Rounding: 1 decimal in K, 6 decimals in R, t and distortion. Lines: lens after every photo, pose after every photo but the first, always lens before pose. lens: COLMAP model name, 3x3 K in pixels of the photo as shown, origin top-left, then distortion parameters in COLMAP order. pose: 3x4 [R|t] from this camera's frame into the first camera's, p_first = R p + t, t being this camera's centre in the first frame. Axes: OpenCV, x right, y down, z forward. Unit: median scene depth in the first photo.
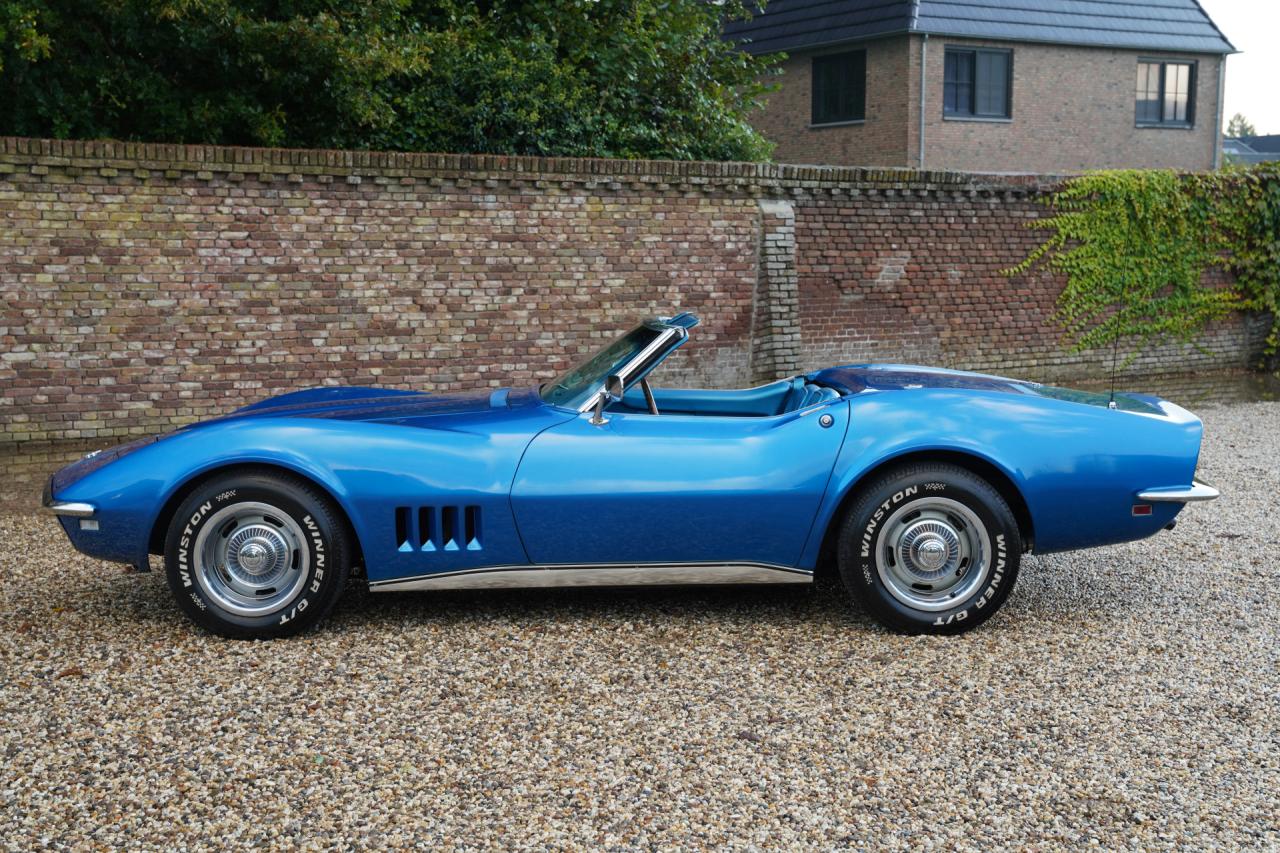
lens RADIAL K [[1748.7, 0, 640.0], [0, 1748.7, 426.5], [0, 0, 1]] dist [0.082060, 0.338192]
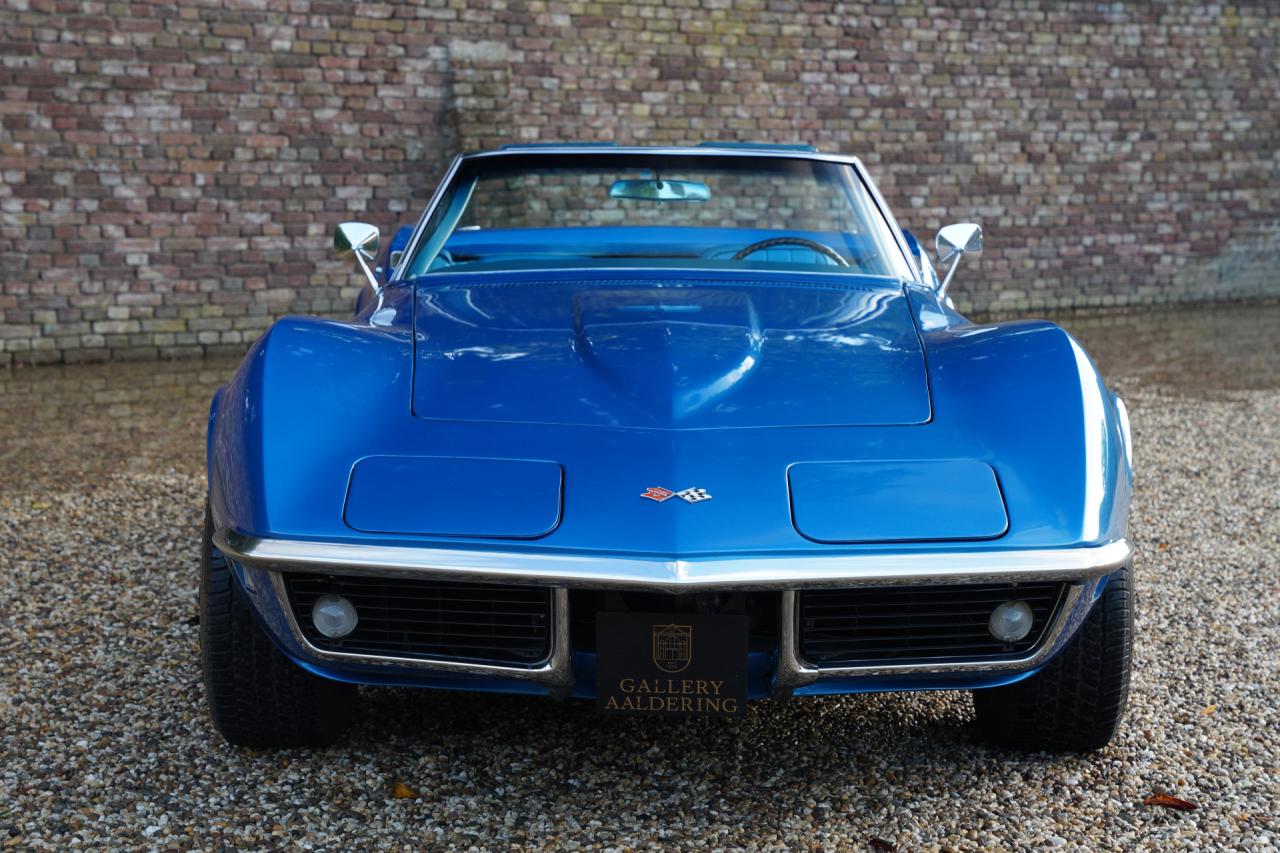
lens RADIAL K [[2383.4, 0, 608.1], [0, 2383.4, 429.3], [0, 0, 1]] dist [0.233356, 0.682332]
pose [[0.996048, 0.003224, 0.088759, -0.404640], [-0.005449, 0.999677, 0.024839, 0.023975], [-0.088650, -0.025224, 0.995743, -0.006827]]
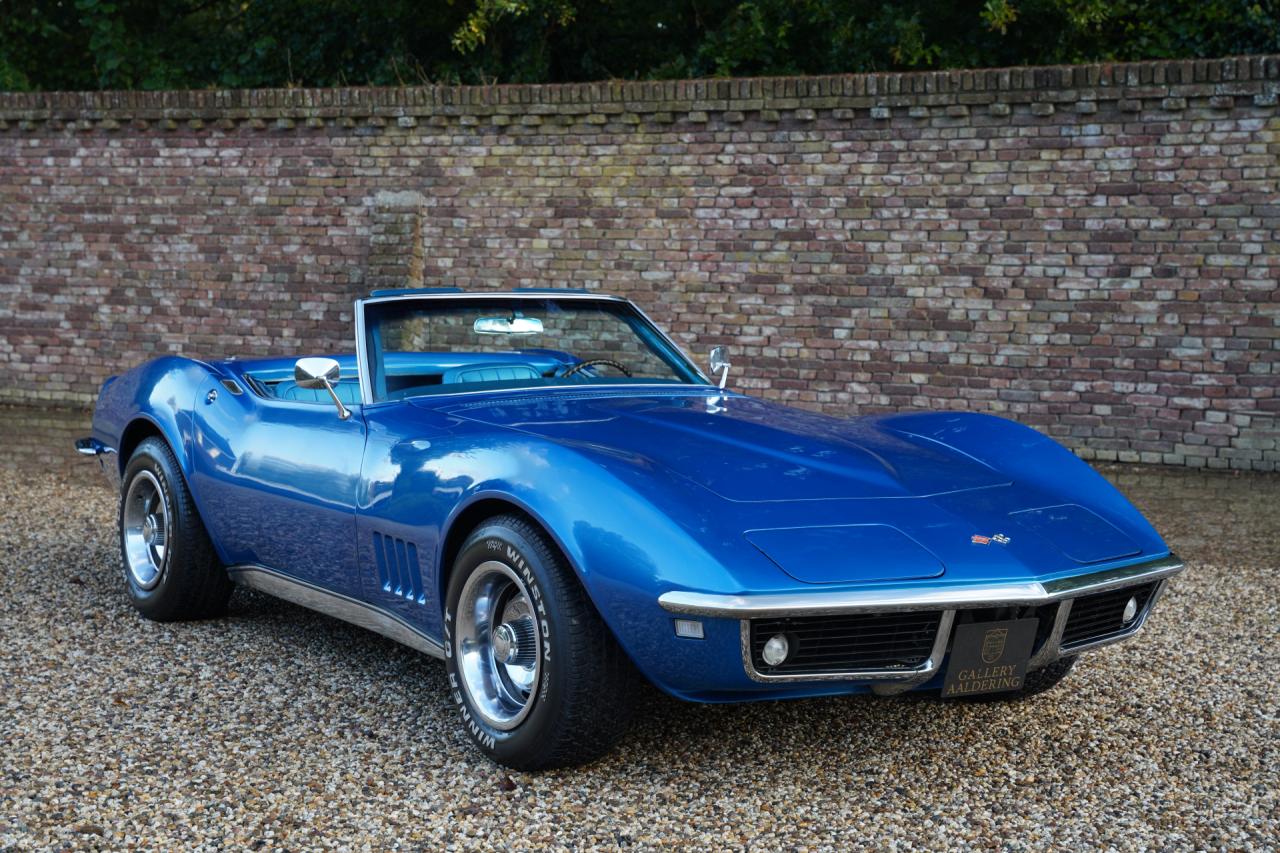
lens RADIAL K [[2020.6, 0, 642.3], [0, 2020.6, 440.8], [0, 0, 1]] dist [0.110909, 0.638497]
pose [[0.551551, 0.089948, -0.829277, 0.489225], [-0.091111, 0.994717, 0.047295, -0.035647], [0.829150, 0.049470, 0.556832, 0.452002]]
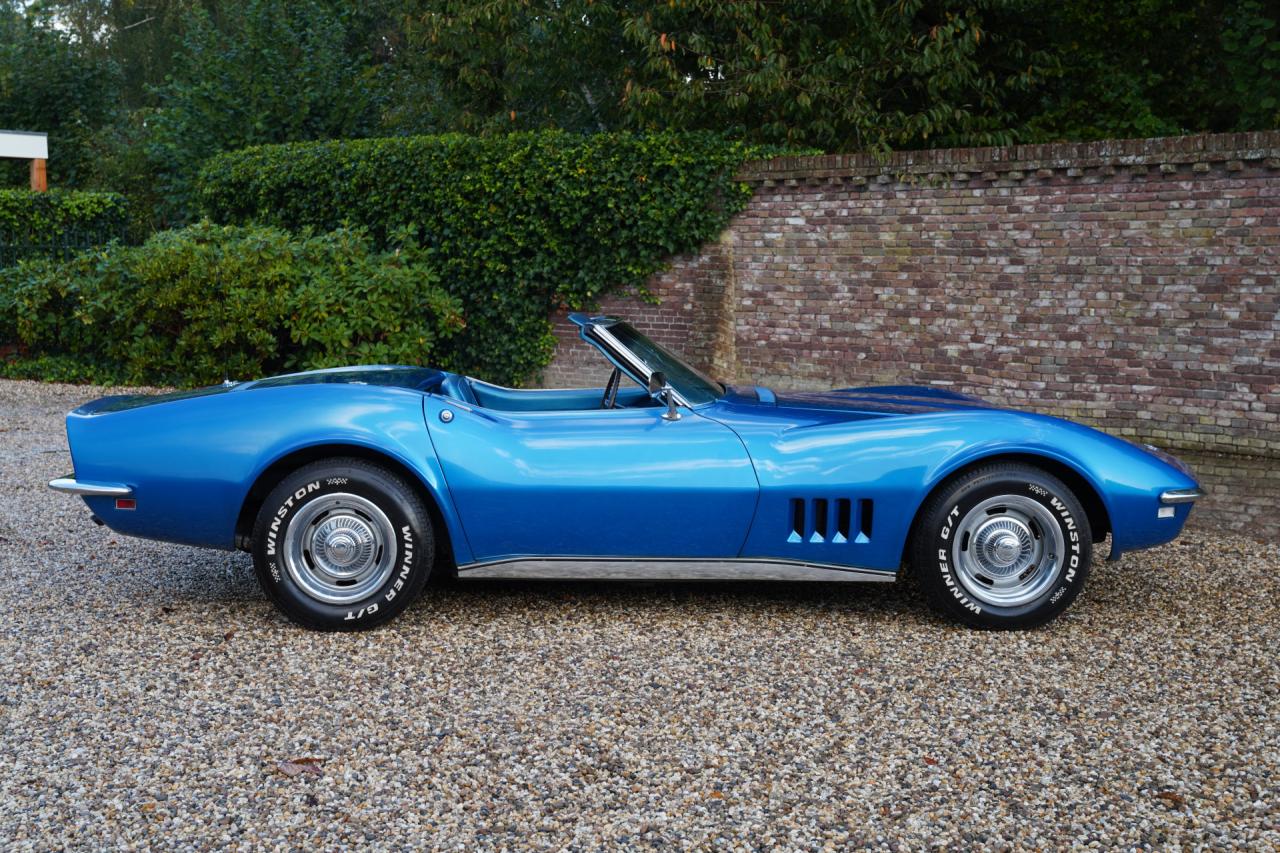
lens RADIAL K [[1653.1, 0, 624.0], [0, 1653.1, 429.4], [0, 0, 1]] dist [0.023241, 0.382655]
pose [[0.258742, 0.102858, -0.960454, 0.138337], [-0.102019, 0.991663, 0.078717, -0.020585], [0.960544, 0.077617, 0.267079, 0.250367]]
